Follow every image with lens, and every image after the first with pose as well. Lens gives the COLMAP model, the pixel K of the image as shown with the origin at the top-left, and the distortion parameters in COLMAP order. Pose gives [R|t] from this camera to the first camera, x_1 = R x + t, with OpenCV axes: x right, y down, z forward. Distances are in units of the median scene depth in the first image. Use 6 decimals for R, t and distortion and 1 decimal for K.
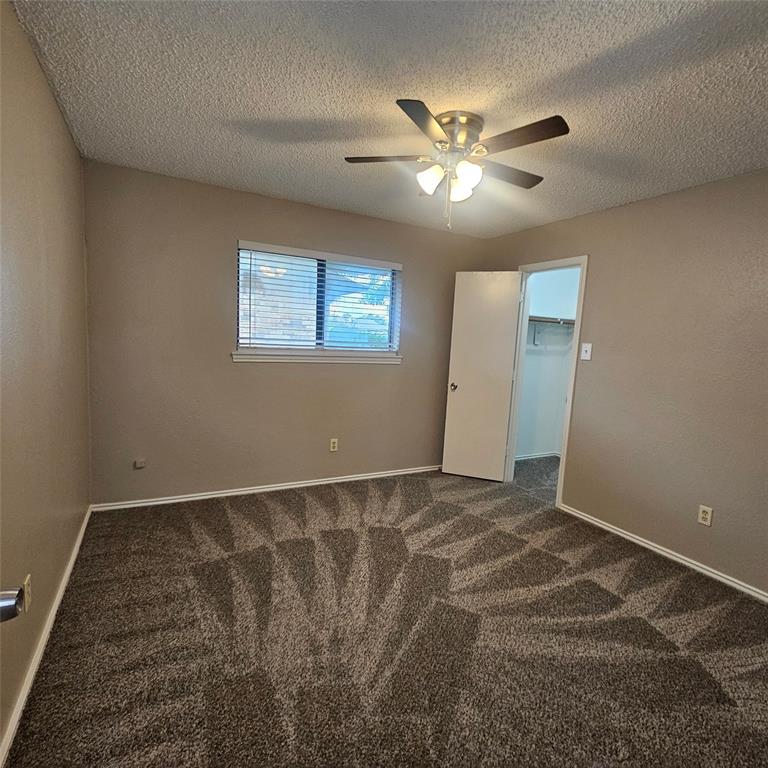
lens RADIAL K [[419.1, 0, 381.8], [0, 419.1, 384.2], [0, 0, 1]] dist [0.001531, -0.000333]
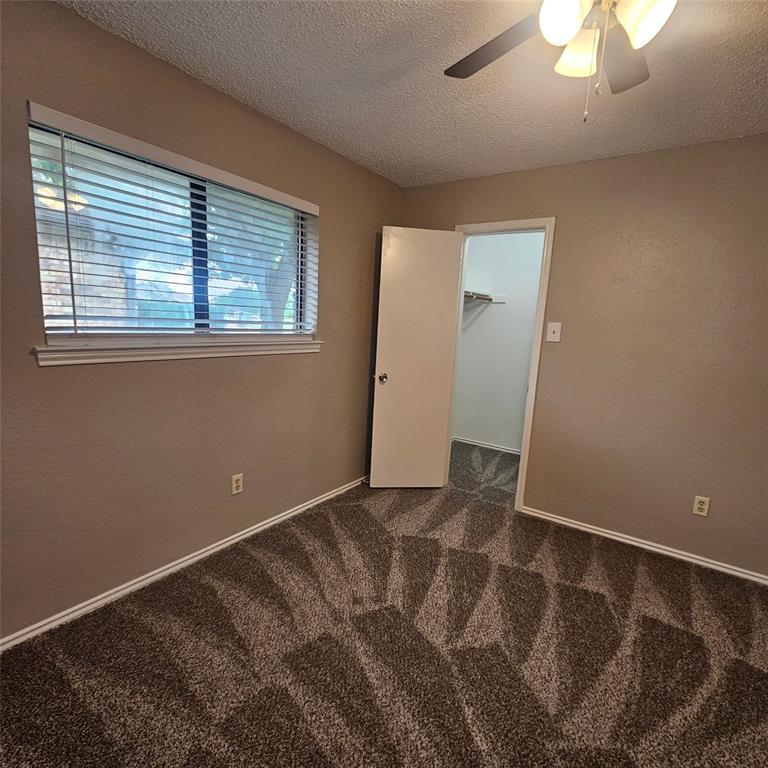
lens RADIAL K [[419.1, 0, 386.1], [0, 419.1, 386.2], [0, 0, 1]] dist [0.001531, -0.000333]
pose [[0.890538, -0.075319, 0.448631, -0.213217], [0.043878, 0.995822, 0.080086, -0.051144], [-0.452789, -0.051635, 0.890121, 0.380349]]
